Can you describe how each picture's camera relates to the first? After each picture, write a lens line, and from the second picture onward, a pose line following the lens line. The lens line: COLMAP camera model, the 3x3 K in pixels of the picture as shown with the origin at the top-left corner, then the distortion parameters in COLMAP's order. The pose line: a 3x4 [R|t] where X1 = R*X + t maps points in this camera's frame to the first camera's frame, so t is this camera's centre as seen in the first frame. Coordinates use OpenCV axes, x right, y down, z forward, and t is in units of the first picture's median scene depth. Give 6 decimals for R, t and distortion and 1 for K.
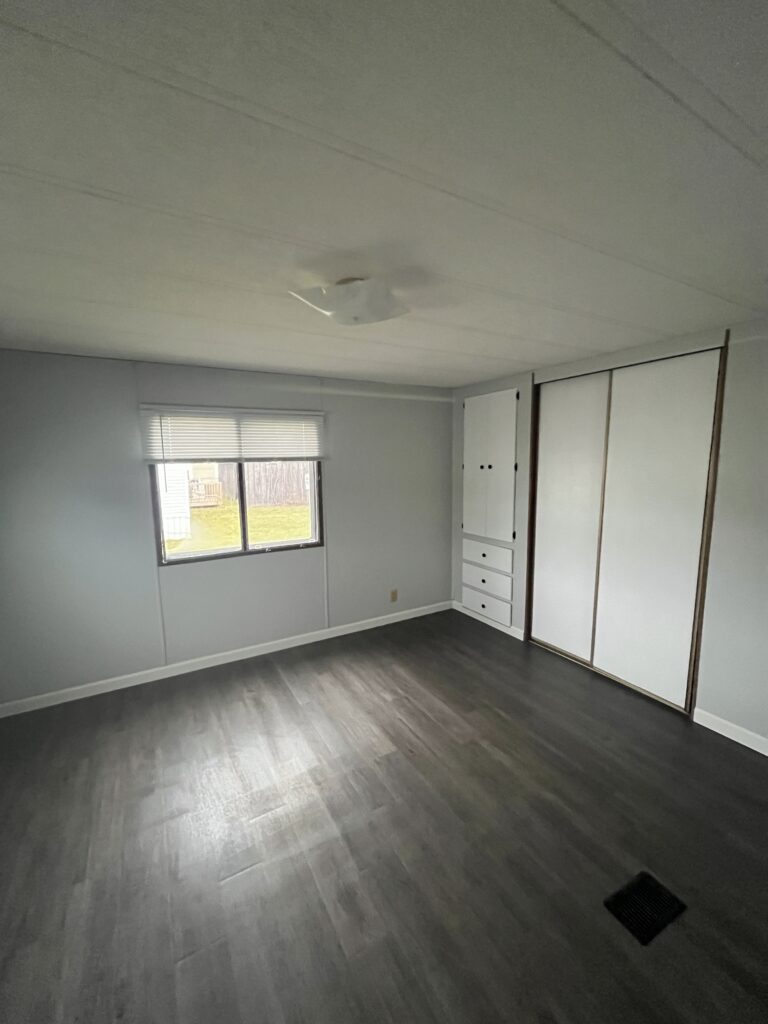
lens RADIAL K [[417.9, 0, 382.3], [0, 417.9, 512.3], [0, 0, 1]] dist [0.003299, 0.000290]
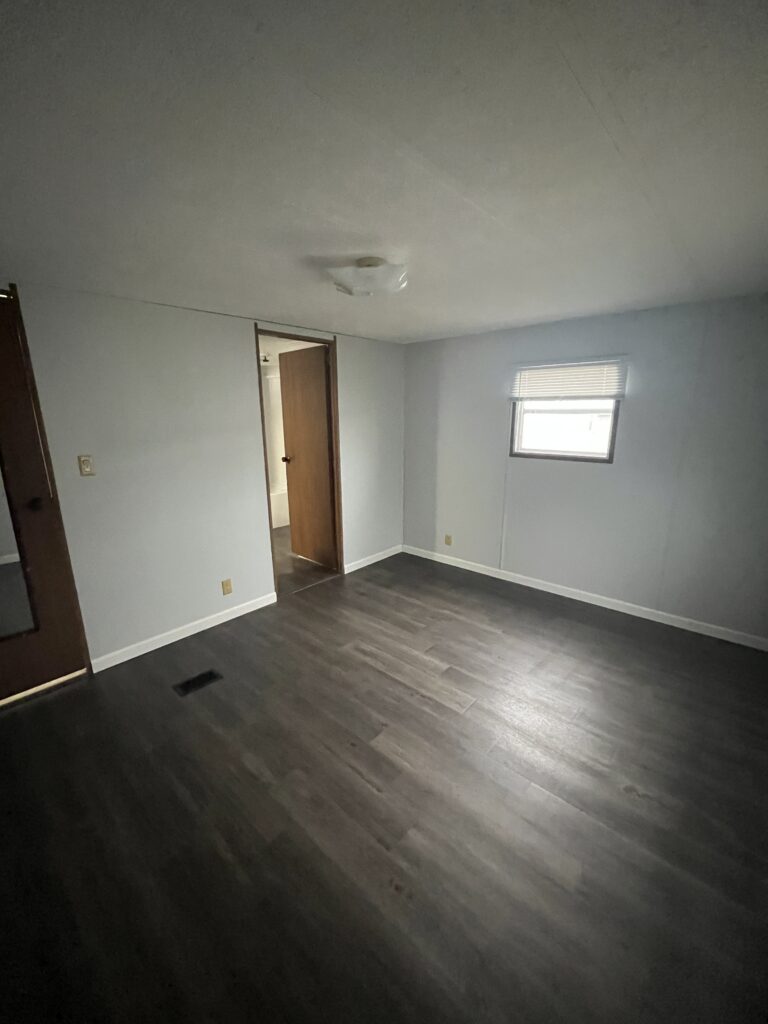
lens RADIAL K [[417.9, 0, 384.0], [0, 417.9, 520.1], [0, 0, 1]] dist [0.003299, 0.000290]
pose [[-0.950603, 0.104525, -0.292281, 0.176974], [-0.018205, 0.921207, 0.388647, -0.182706], [0.309875, 0.374770, -0.873799, 1.313310]]
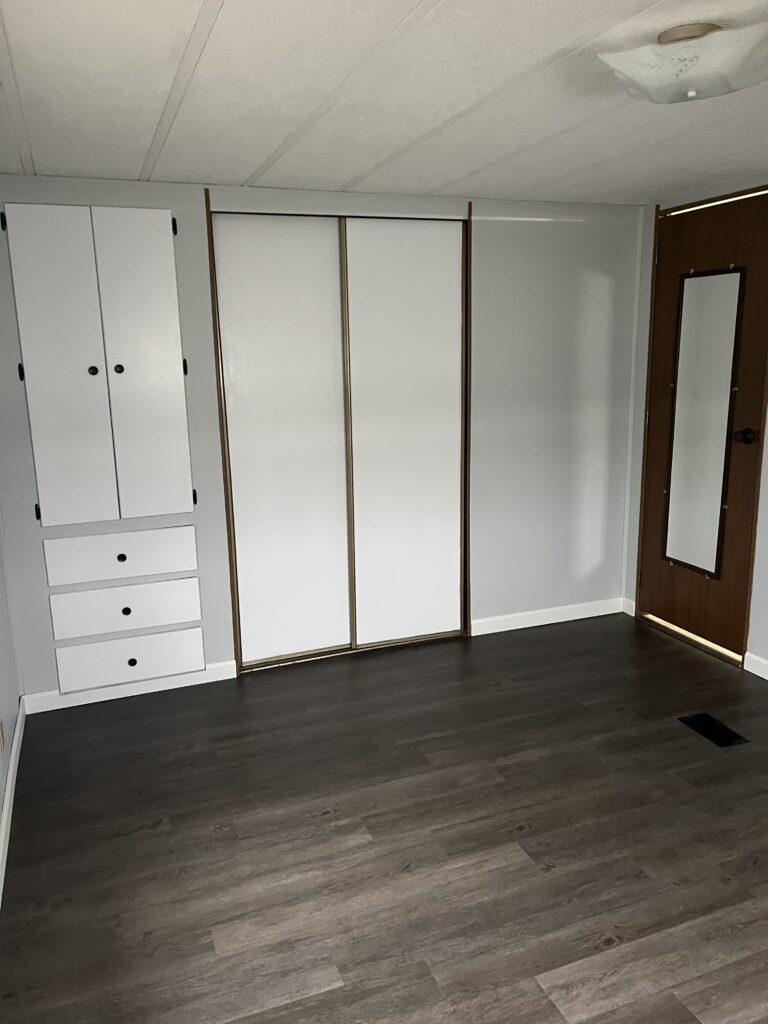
lens RADIAL K [[776.3, 0, 390.1], [0, 776.3, 510.4], [0, 0, 1]] dist [0.044539, -0.024240]
pose [[0.145540, -0.197841, 0.969369, -0.780529], [0.148174, 0.973110, 0.176358, -0.084798], [-0.978193, 0.117968, 0.170942, 0.756996]]
